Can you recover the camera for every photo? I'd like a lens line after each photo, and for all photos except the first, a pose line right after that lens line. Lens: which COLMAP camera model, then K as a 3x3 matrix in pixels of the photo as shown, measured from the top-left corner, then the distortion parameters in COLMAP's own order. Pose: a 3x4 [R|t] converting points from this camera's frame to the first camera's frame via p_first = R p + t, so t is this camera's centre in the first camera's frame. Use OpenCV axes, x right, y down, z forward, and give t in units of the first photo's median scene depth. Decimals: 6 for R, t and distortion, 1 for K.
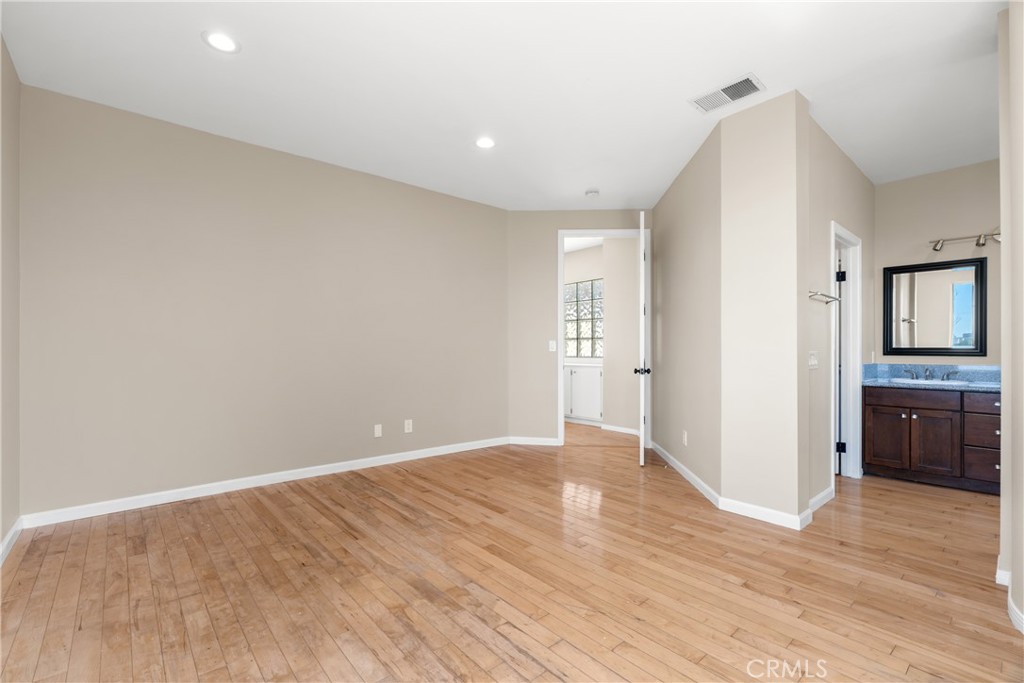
lens RADIAL K [[447.9, 0, 507.3], [0, 447.9, 354.9], [0, 0, 1]] dist [-0.014749, -0.000020]
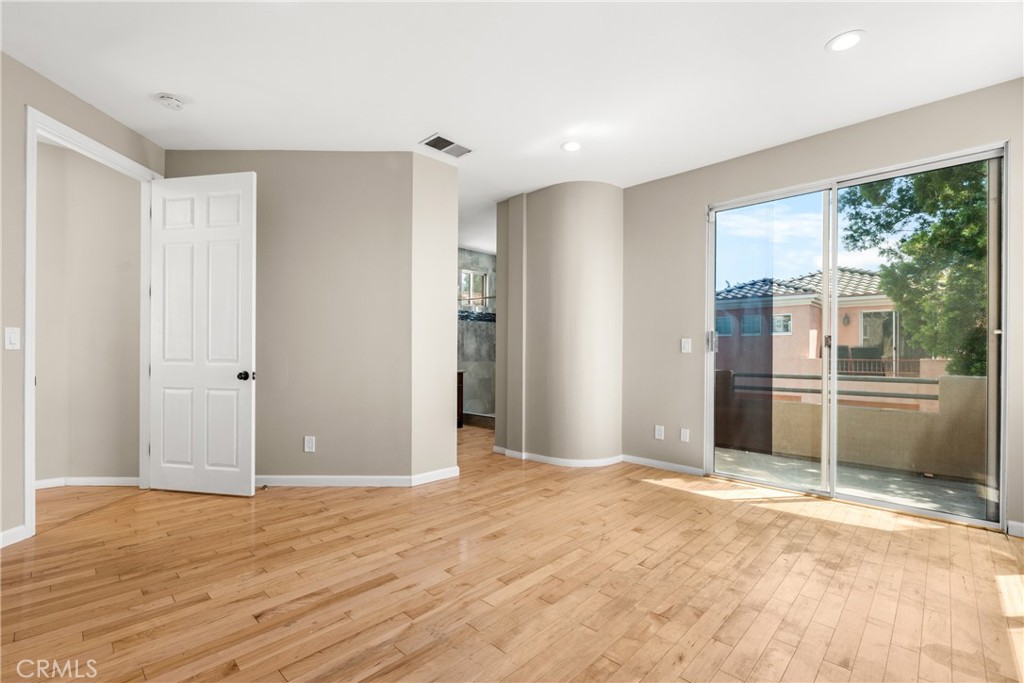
lens RADIAL K [[452.3, 0, 506.5], [0, 452.3, 350.3], [0, 0, 1]] dist [-0.004613, -0.000698]
pose [[-0.086340, 0.001377, 0.996265, -0.711532], [0.002684, 0.999996, -0.001150, -0.008482], [-0.996262, 0.002575, -0.086344, 0.841442]]
